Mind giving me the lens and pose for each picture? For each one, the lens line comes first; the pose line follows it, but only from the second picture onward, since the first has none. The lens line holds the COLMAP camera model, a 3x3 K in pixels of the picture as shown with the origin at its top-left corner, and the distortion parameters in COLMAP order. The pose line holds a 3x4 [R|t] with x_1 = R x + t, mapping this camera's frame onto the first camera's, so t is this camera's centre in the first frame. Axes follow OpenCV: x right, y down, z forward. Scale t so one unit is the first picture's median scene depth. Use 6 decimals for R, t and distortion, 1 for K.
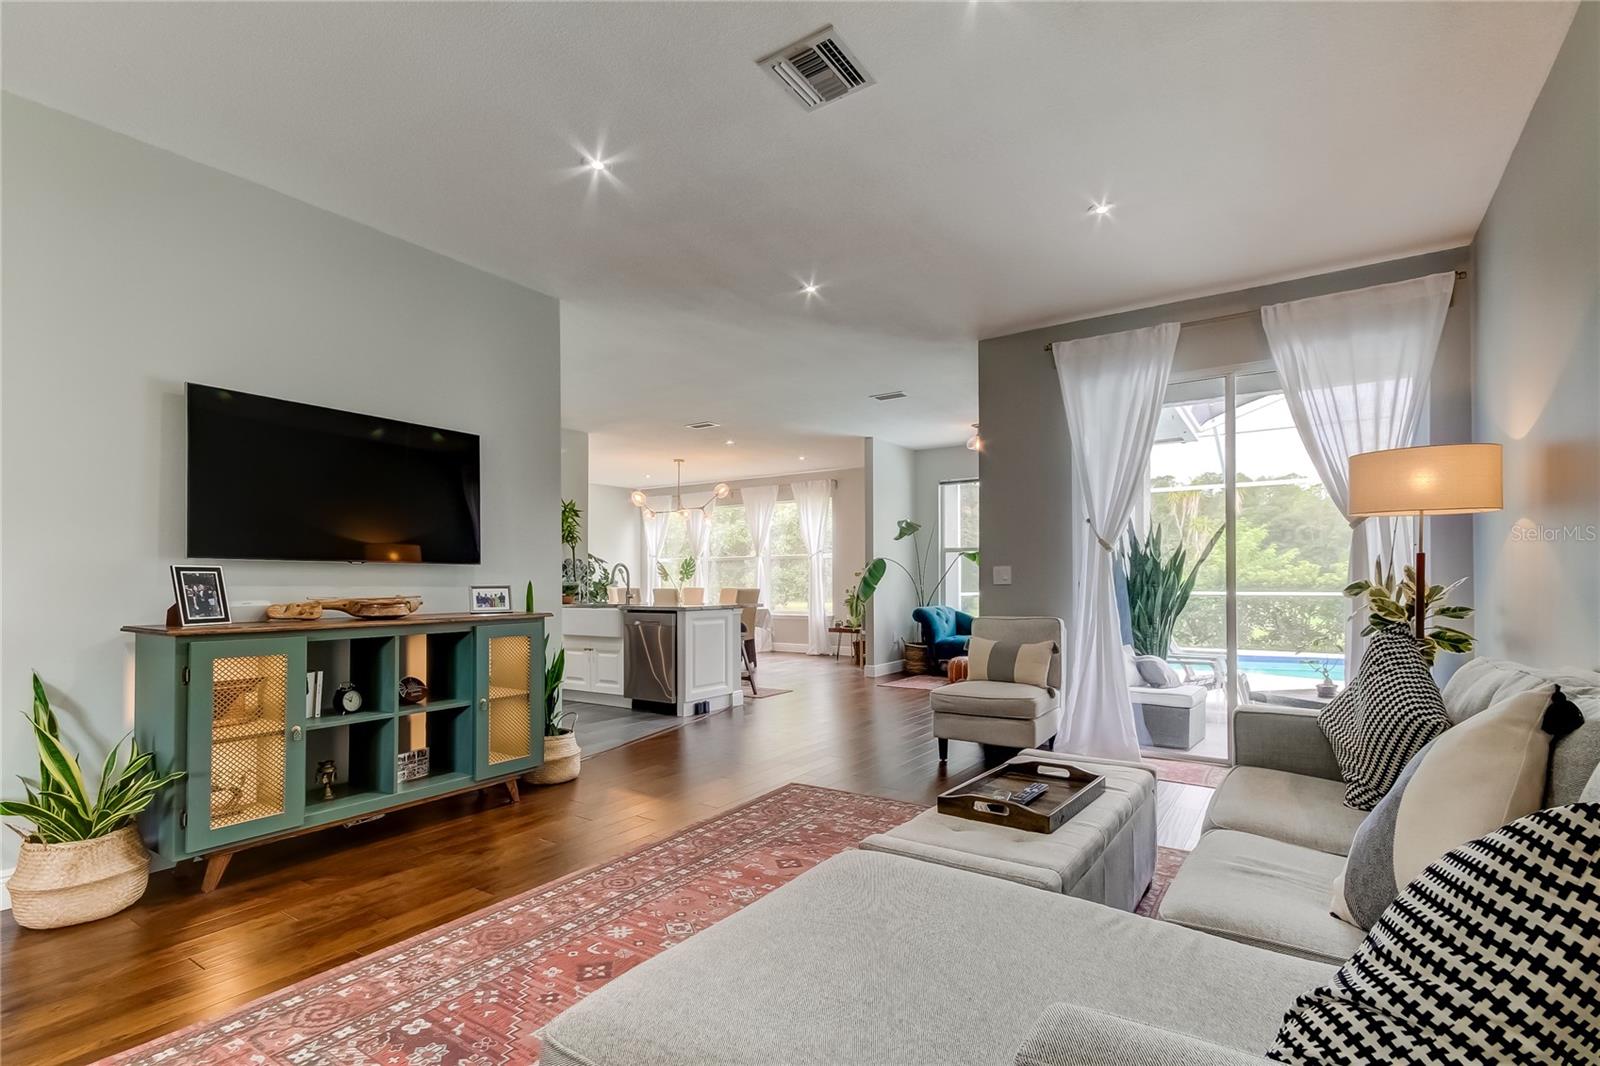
lens RADIAL K [[751.2, 0, 814.5], [0, 751.2, 574.4], [0, 0, 1]] dist [0.016369, 0.000222]
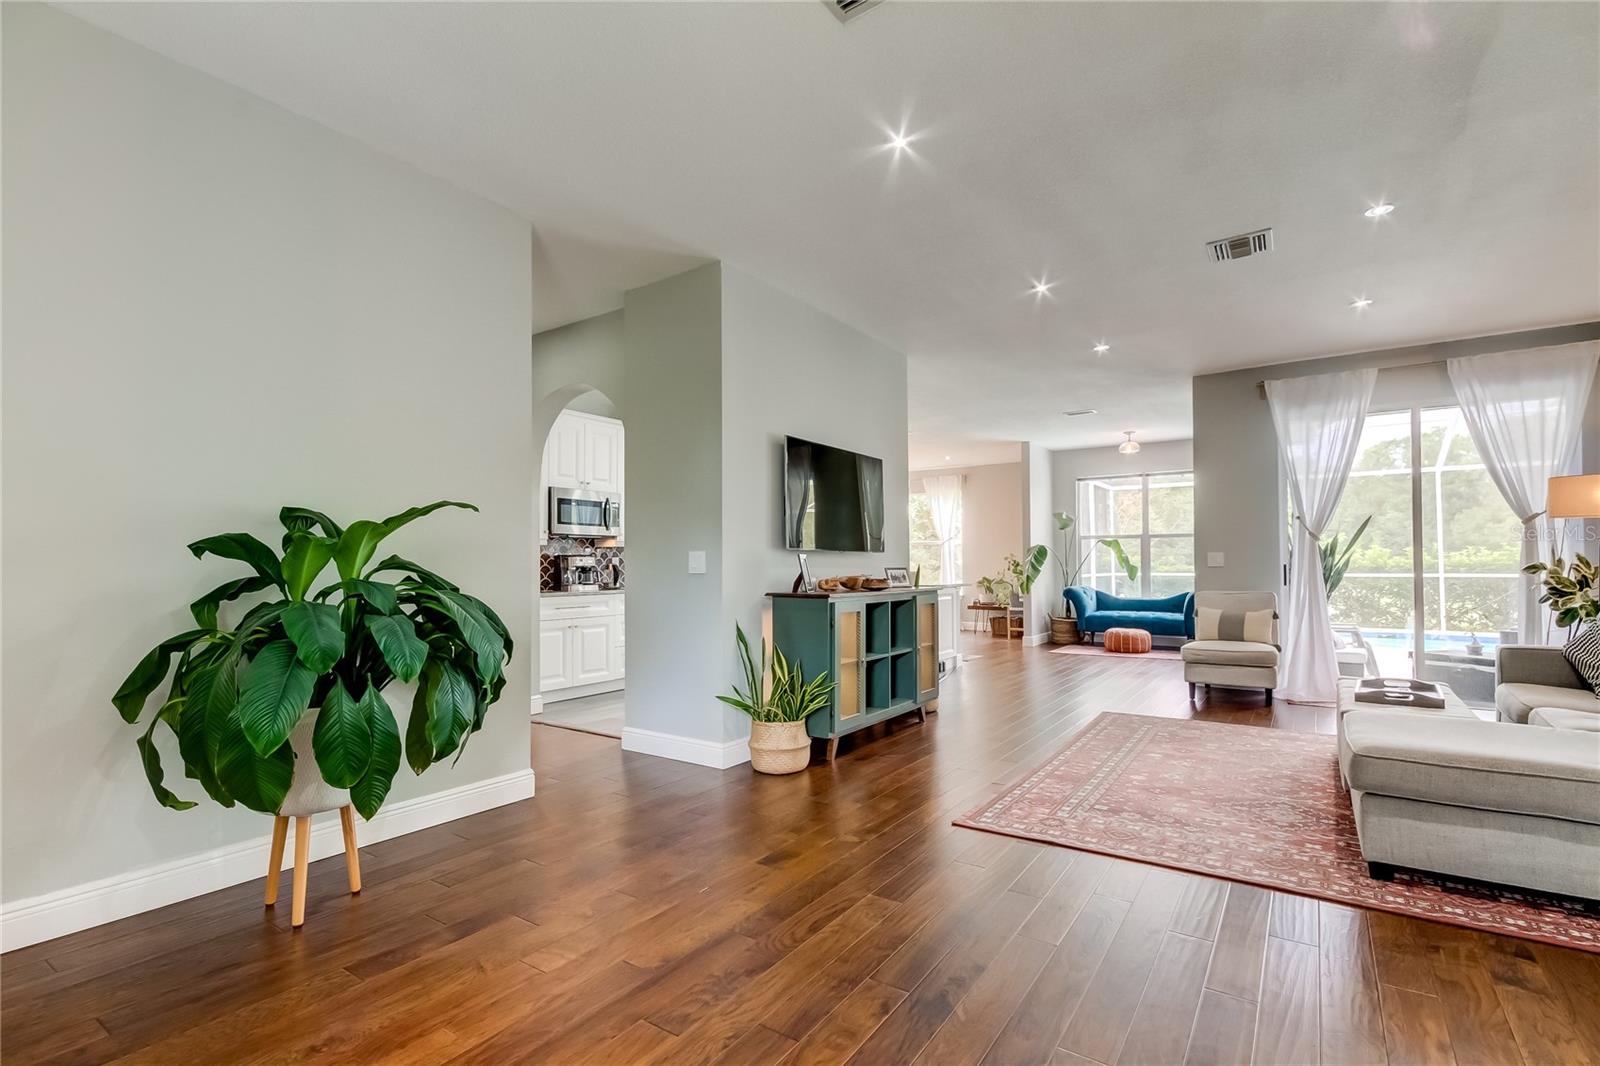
lens RADIAL K [[750.0, 0, 799.7], [0, 750.0, 551.0], [0, 0, 1]] dist [0.014221, -0.000256]
pose [[0.999788, -0.002506, -0.020456, -0.489314], [0.002303, 0.999948, -0.009944, -0.001936], [0.020479, 0.009895, 0.999741, -0.335912]]
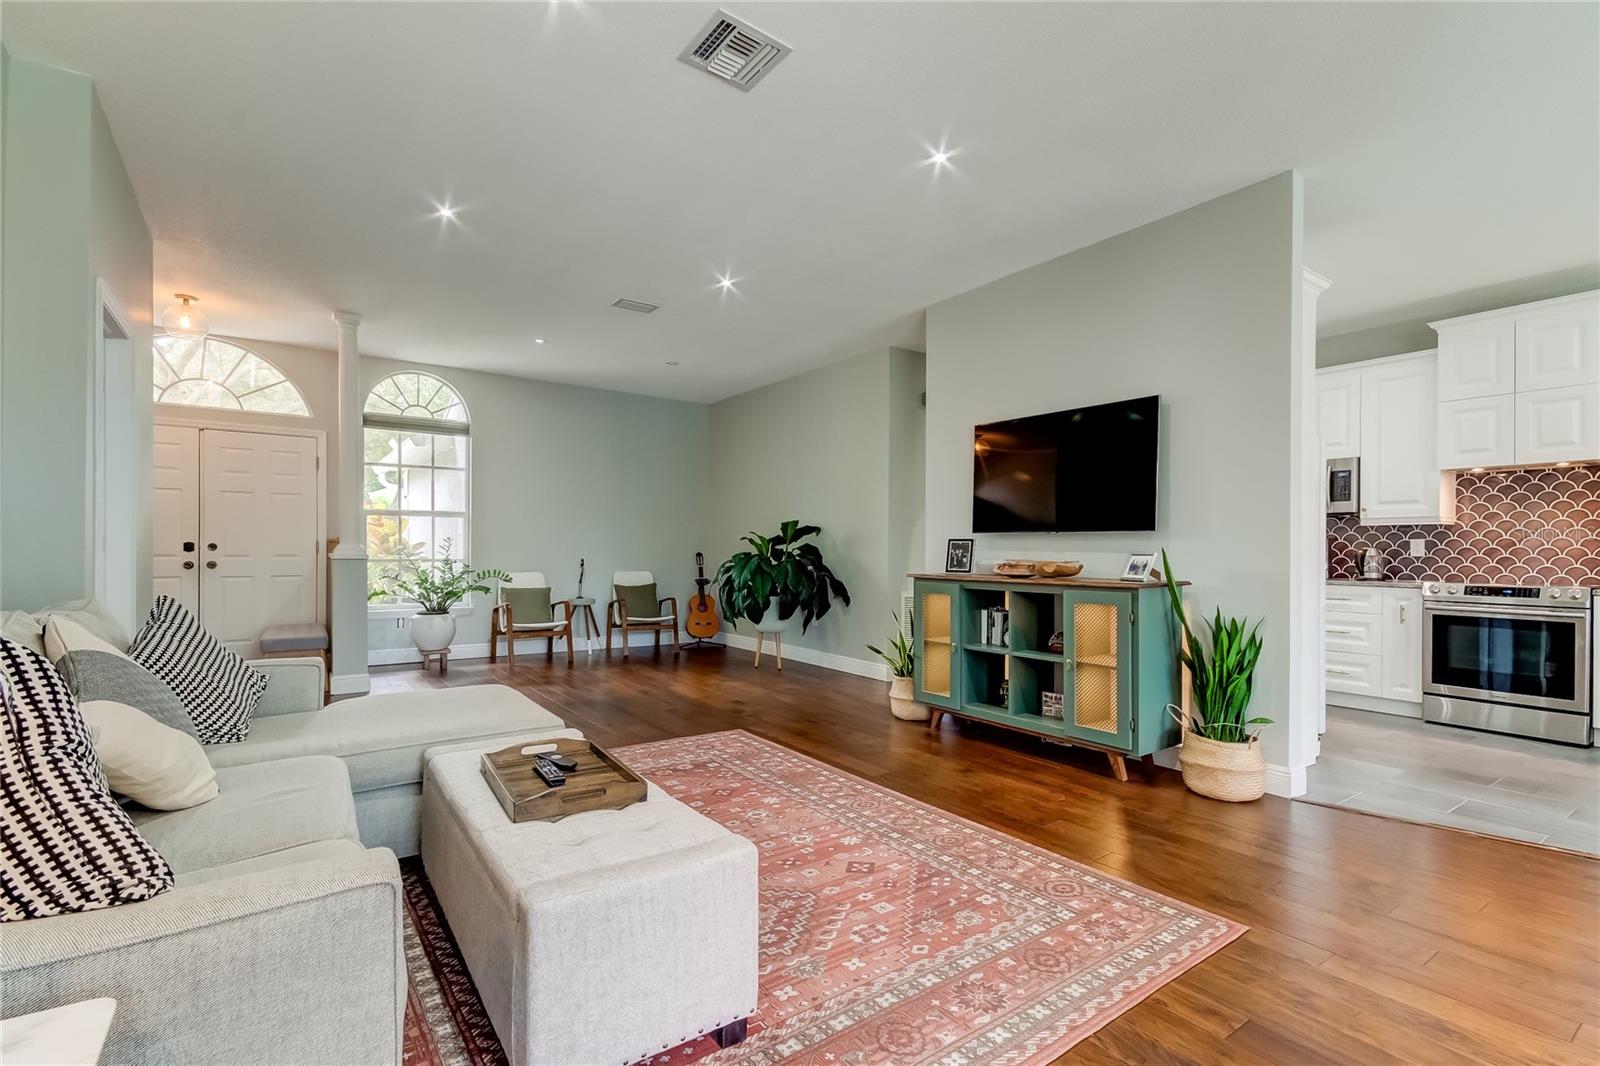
lens RADIAL K [[747.5, 0, 830.3], [0, 747.5, 550.6], [0, 0, 1]] dist [0.022933, 0.000136]
pose [[-0.346736, 0.002655, -0.937959, 0.507784], [0.006515, 0.999979, 0.000422, 0.007834], [0.937940, -0.005964, -0.346746, 0.807374]]
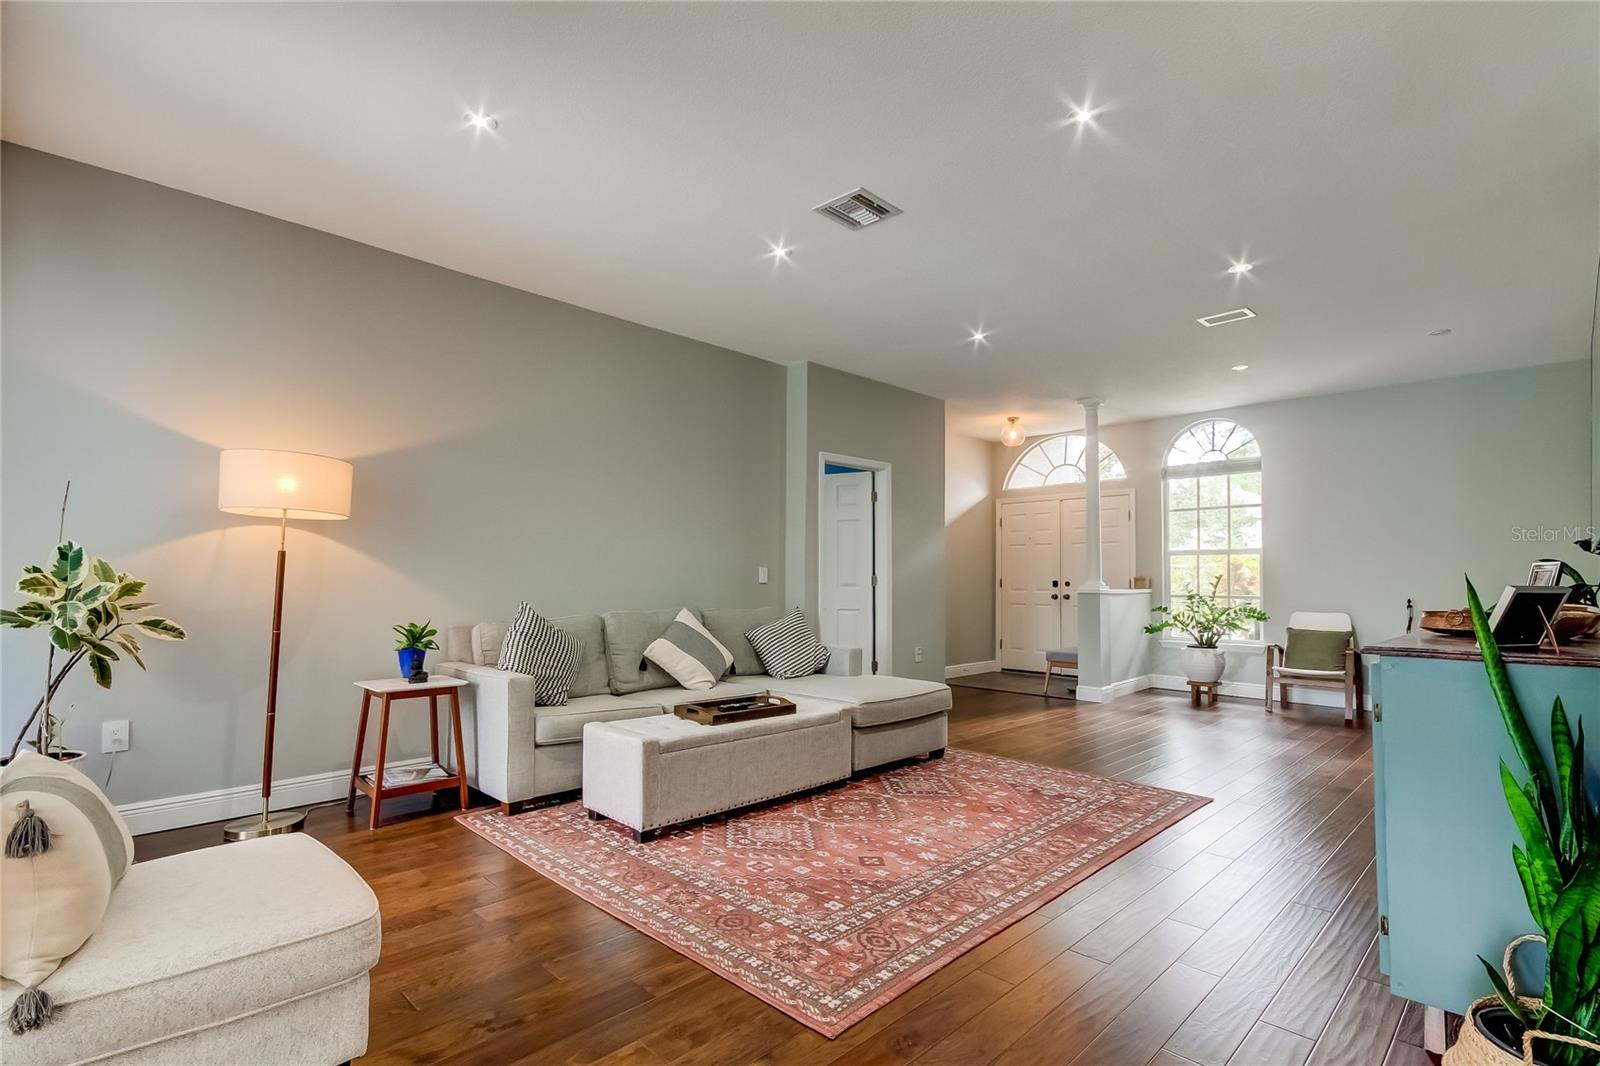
lens RADIAL K [[758.1, 0, 779.3], [0, 758.1, 565.8], [0, 0, 1]] dist [0.014082, 0.000105]
pose [[-0.975270, 0.000525, 0.221016, -0.087408], [-0.007000, 0.999422, -0.033264, 0.016925], [-0.220906, -0.033989, -0.974703, 1.282695]]
